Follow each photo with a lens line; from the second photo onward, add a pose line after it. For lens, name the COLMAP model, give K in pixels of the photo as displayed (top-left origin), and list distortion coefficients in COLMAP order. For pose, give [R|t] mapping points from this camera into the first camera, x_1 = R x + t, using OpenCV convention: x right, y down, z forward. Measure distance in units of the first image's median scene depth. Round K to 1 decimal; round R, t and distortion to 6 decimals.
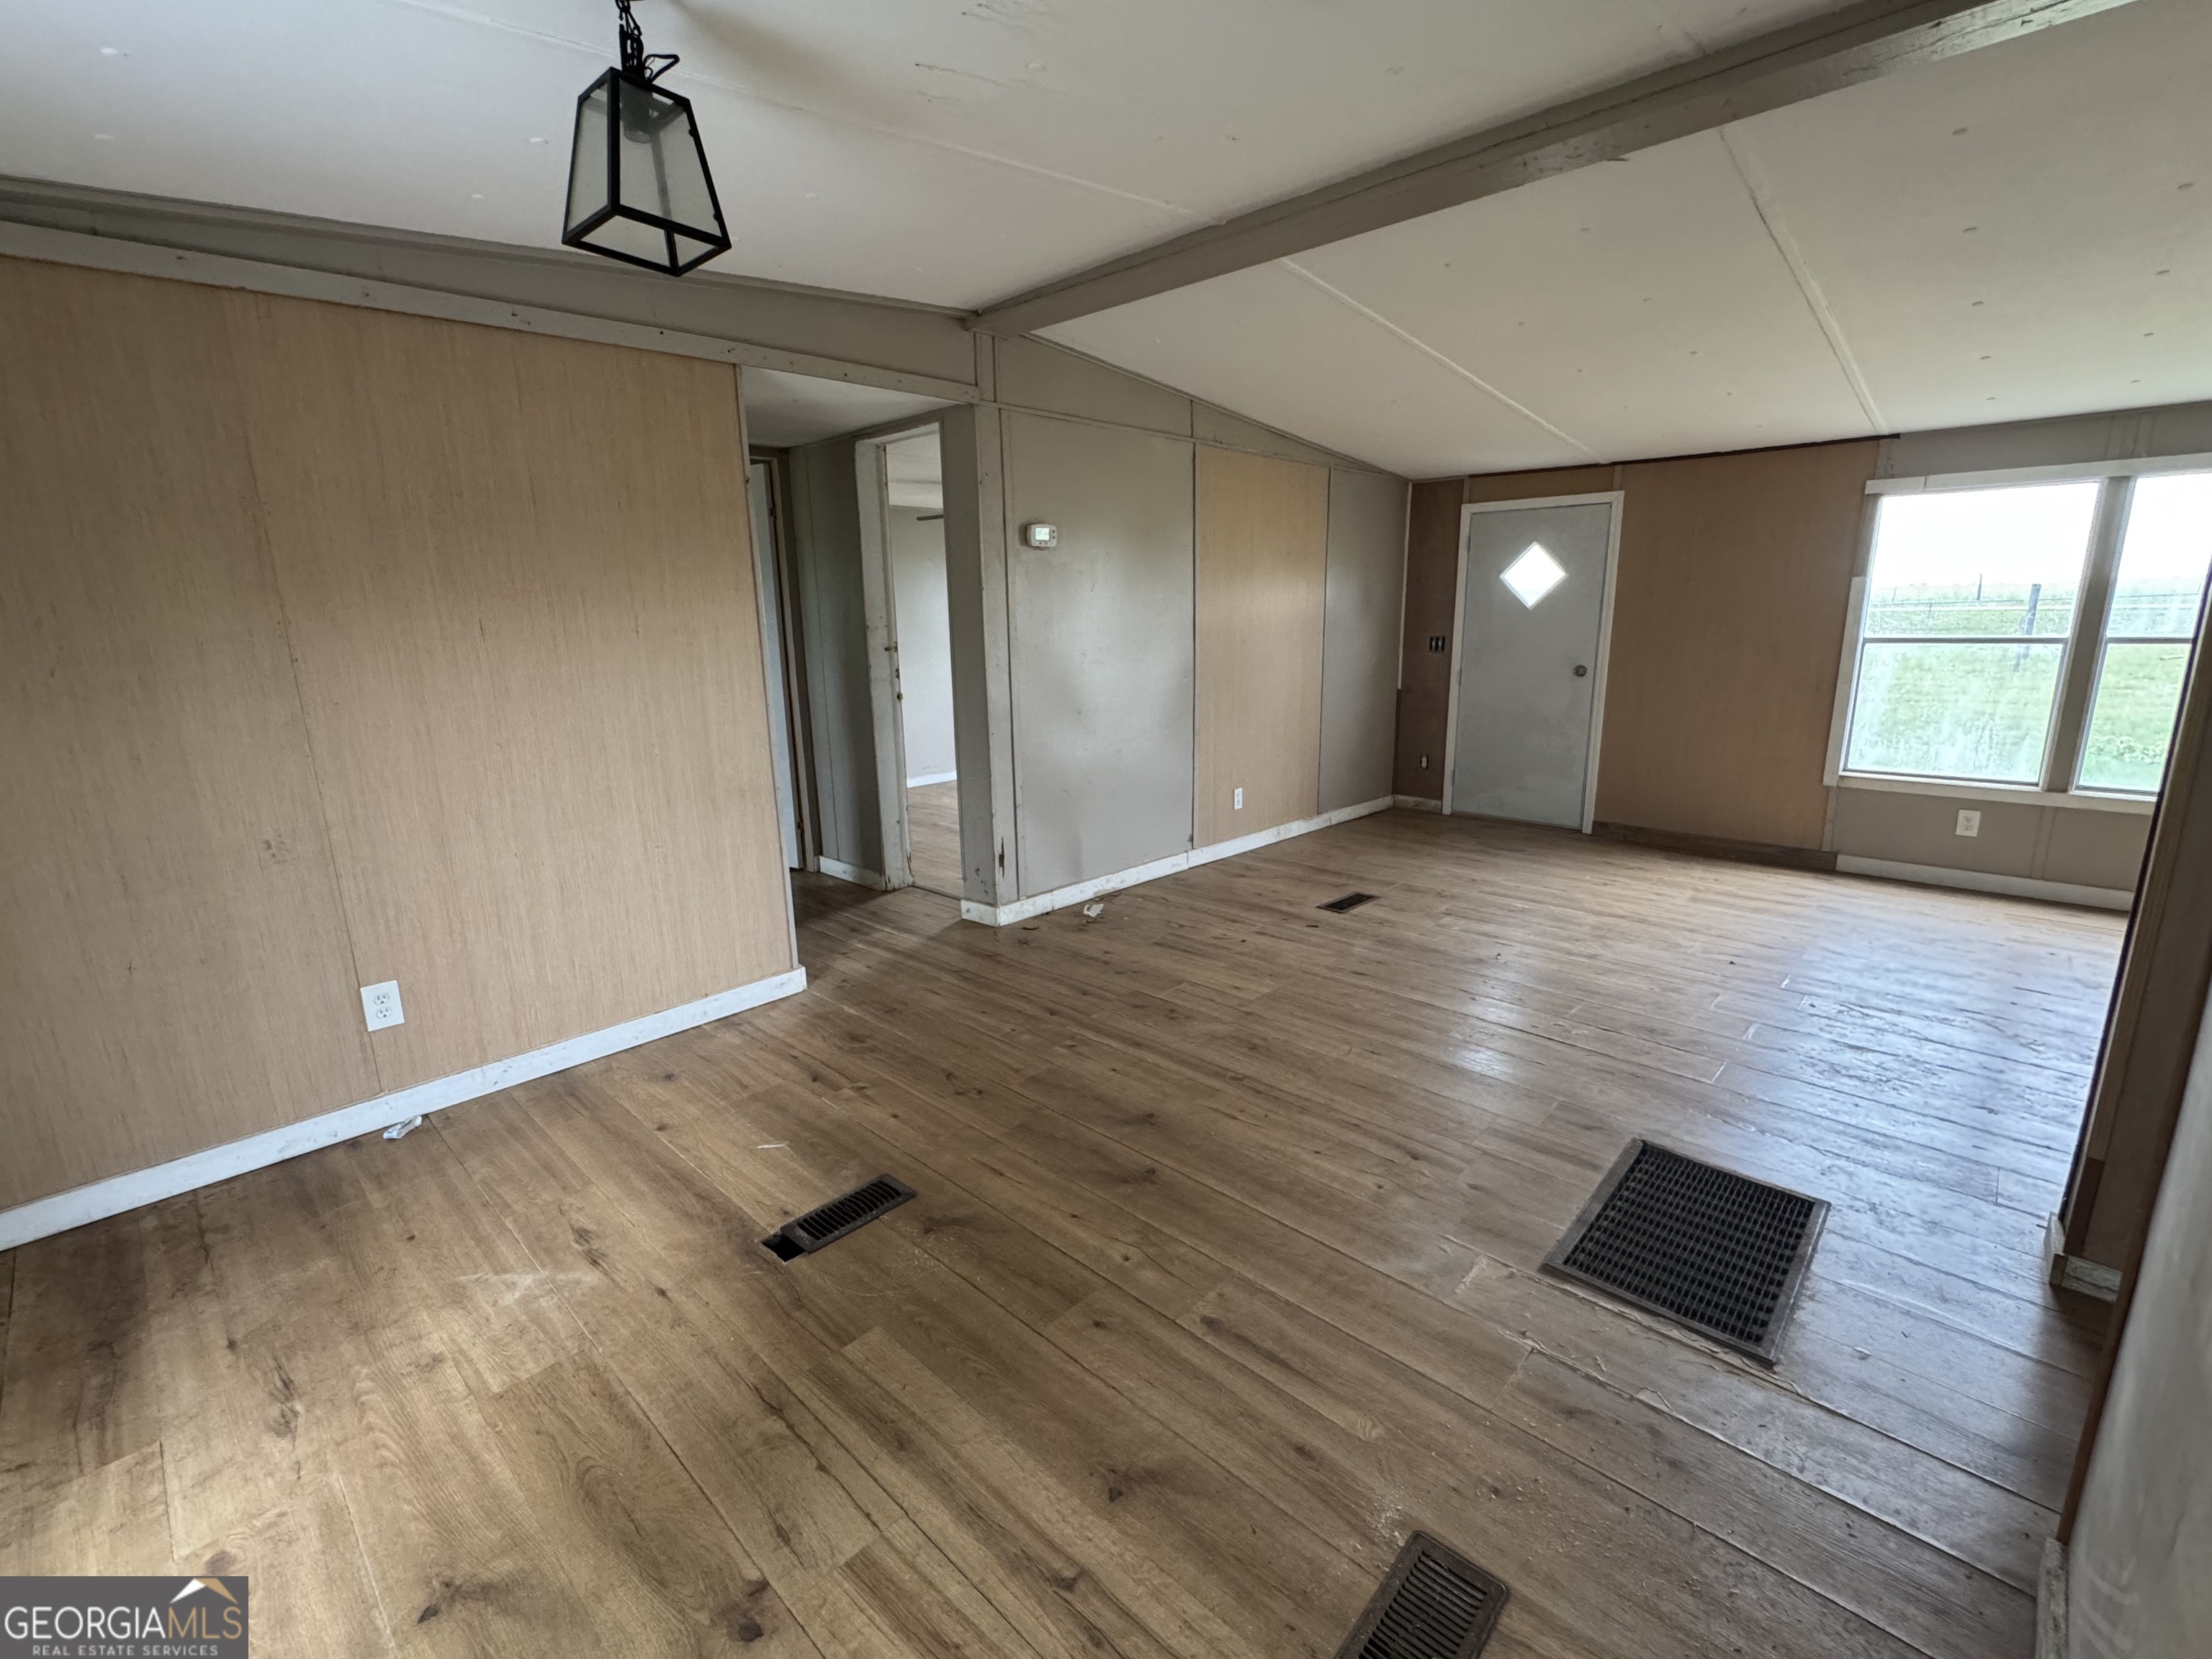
lens RADIAL K [[968.4, 0, 1097.5], [0, 968.4, 829.4], [0, 0, 1]] dist [-0.003962, -0.000386]
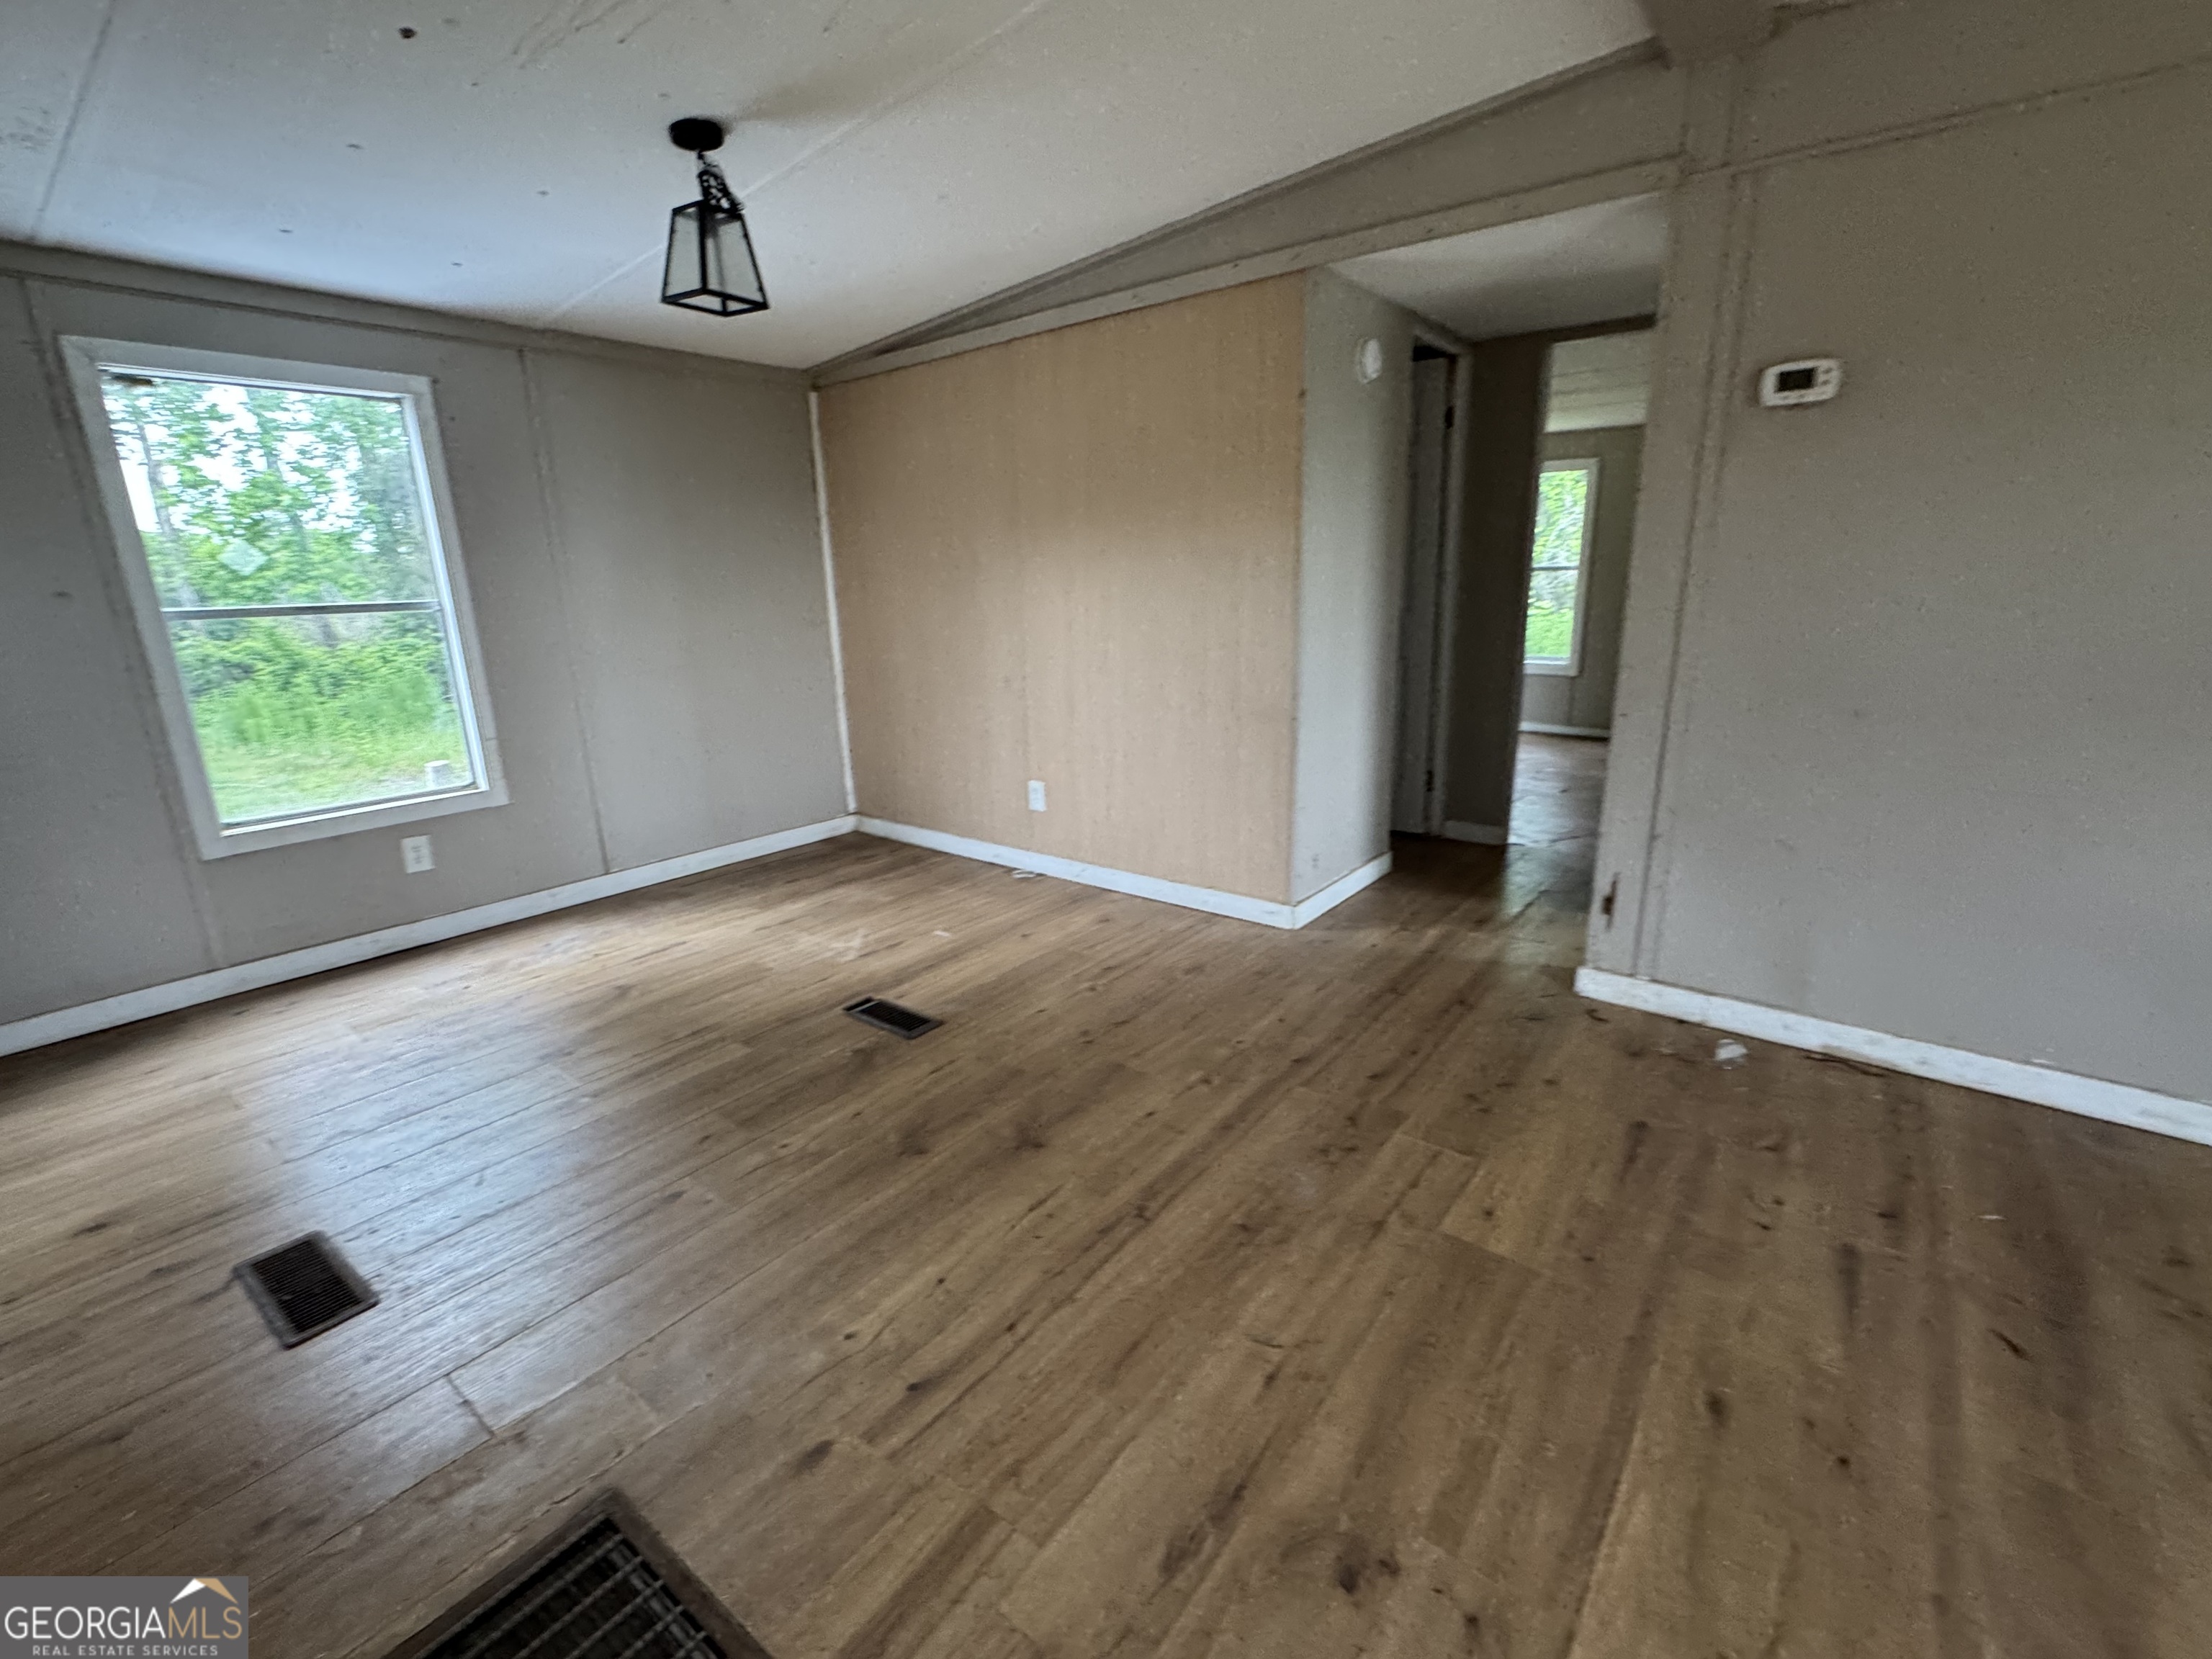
lens RADIAL K [[968.4, 0, 1098.7], [0, 968.4, 827.5], [0, 0, 1]] dist [-0.003962, -0.000386]
pose [[0.097059, 0.277261, -0.955880, 0.757918], [-0.201983, 0.945916, 0.253862, -0.181394], [0.974568, 0.168432, 0.147811, 0.850101]]
